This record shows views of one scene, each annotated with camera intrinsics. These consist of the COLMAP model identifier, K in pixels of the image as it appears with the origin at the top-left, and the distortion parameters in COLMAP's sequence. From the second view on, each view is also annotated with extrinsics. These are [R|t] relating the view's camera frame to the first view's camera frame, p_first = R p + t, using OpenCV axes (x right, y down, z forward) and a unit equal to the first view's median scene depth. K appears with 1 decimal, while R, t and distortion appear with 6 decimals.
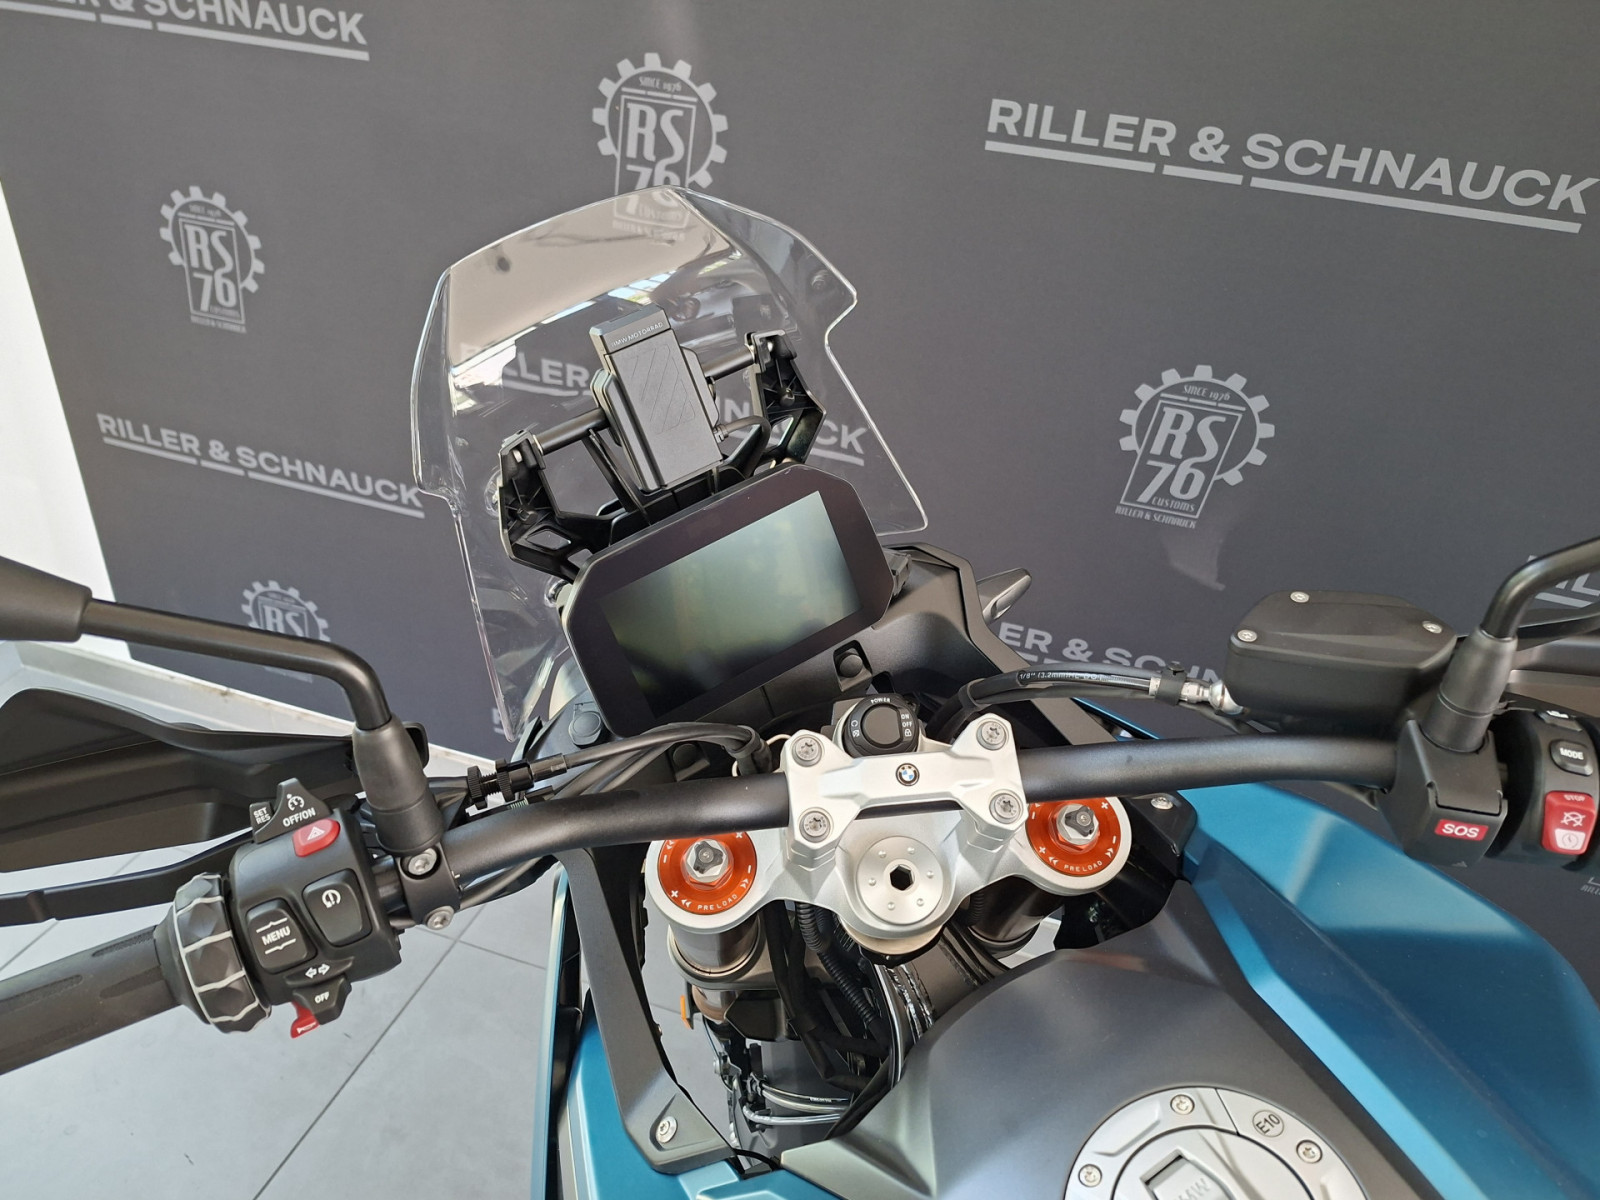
lens RADIAL K [[1048.6, 0, 802.6], [0, 1048.6, 581.0], [0, 0, 1]] dist [-0.004578, -0.002336]
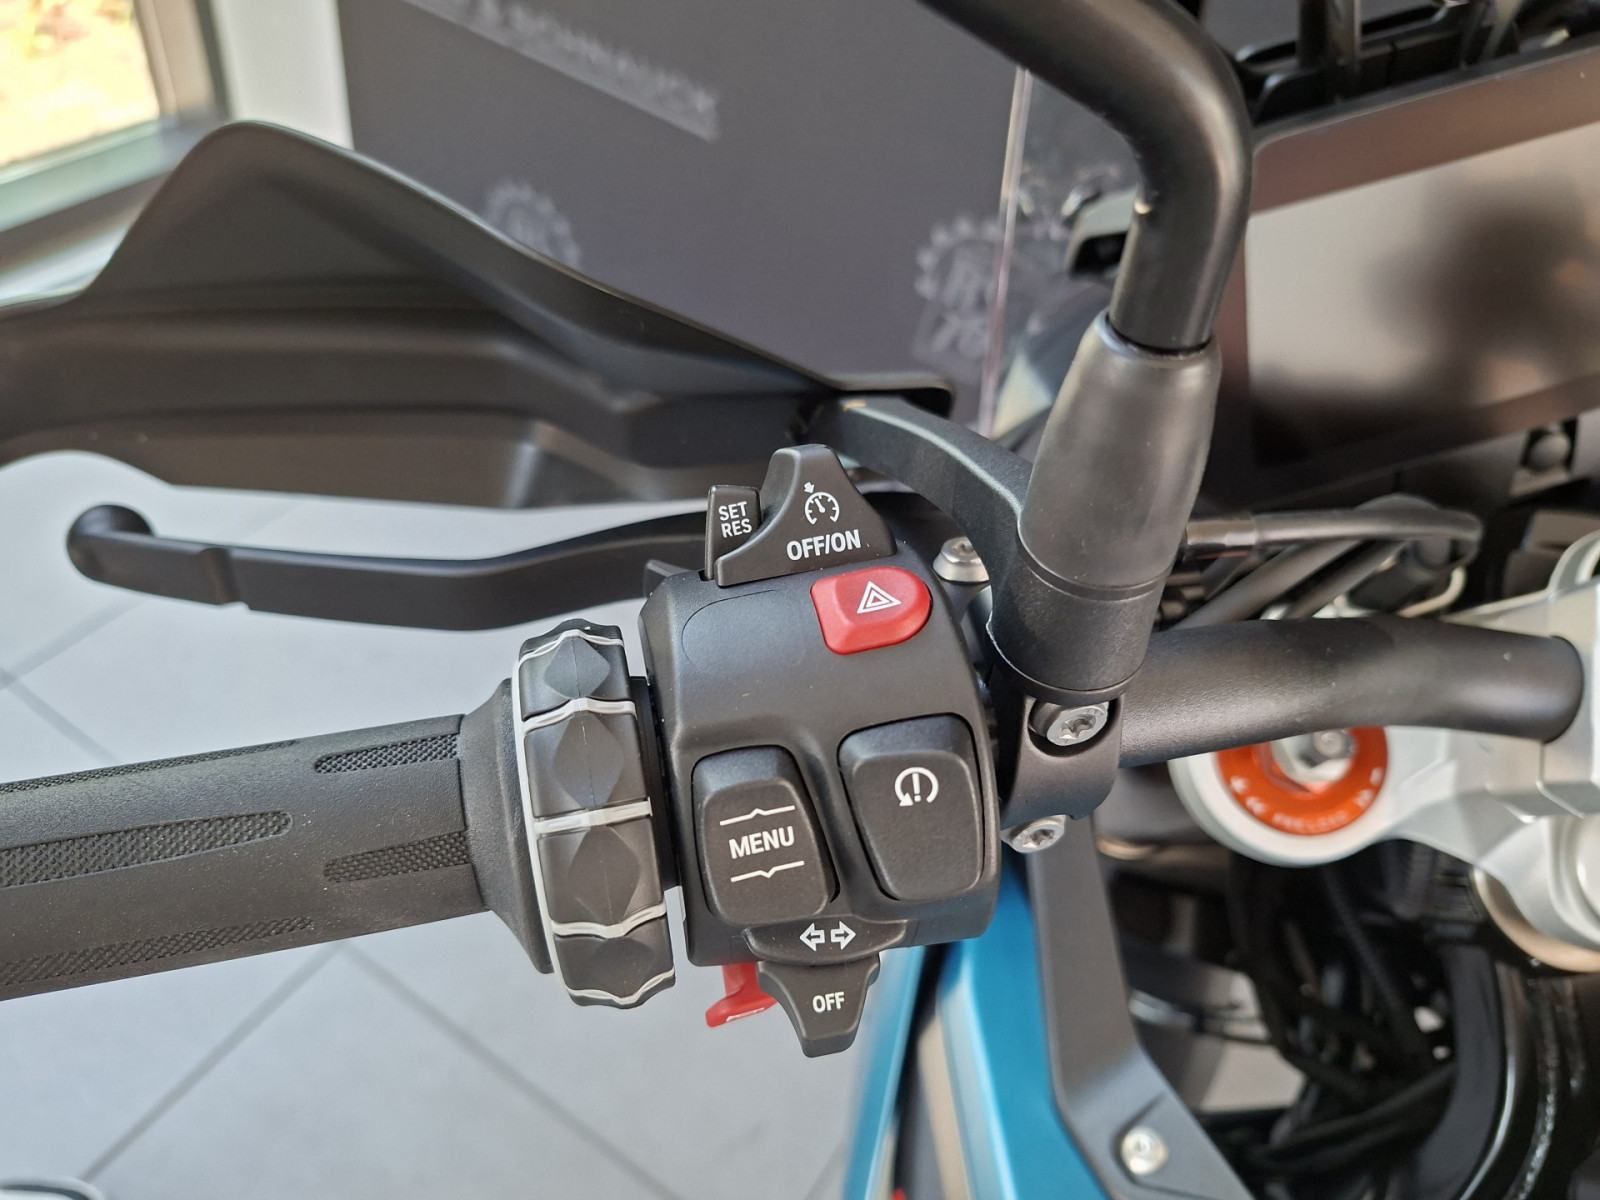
lens RADIAL K [[1083.0, 0, 799.8], [0, 1083.0, 596.7], [0, 0, 1]] dist [0.095192, -0.114600]
pose [[0.960276, 0.240982, -0.140703, -0.447408], [-0.198562, 0.944354, 0.262237, 0.145539], [0.196068, -0.223882, 0.954691, 0.634112]]
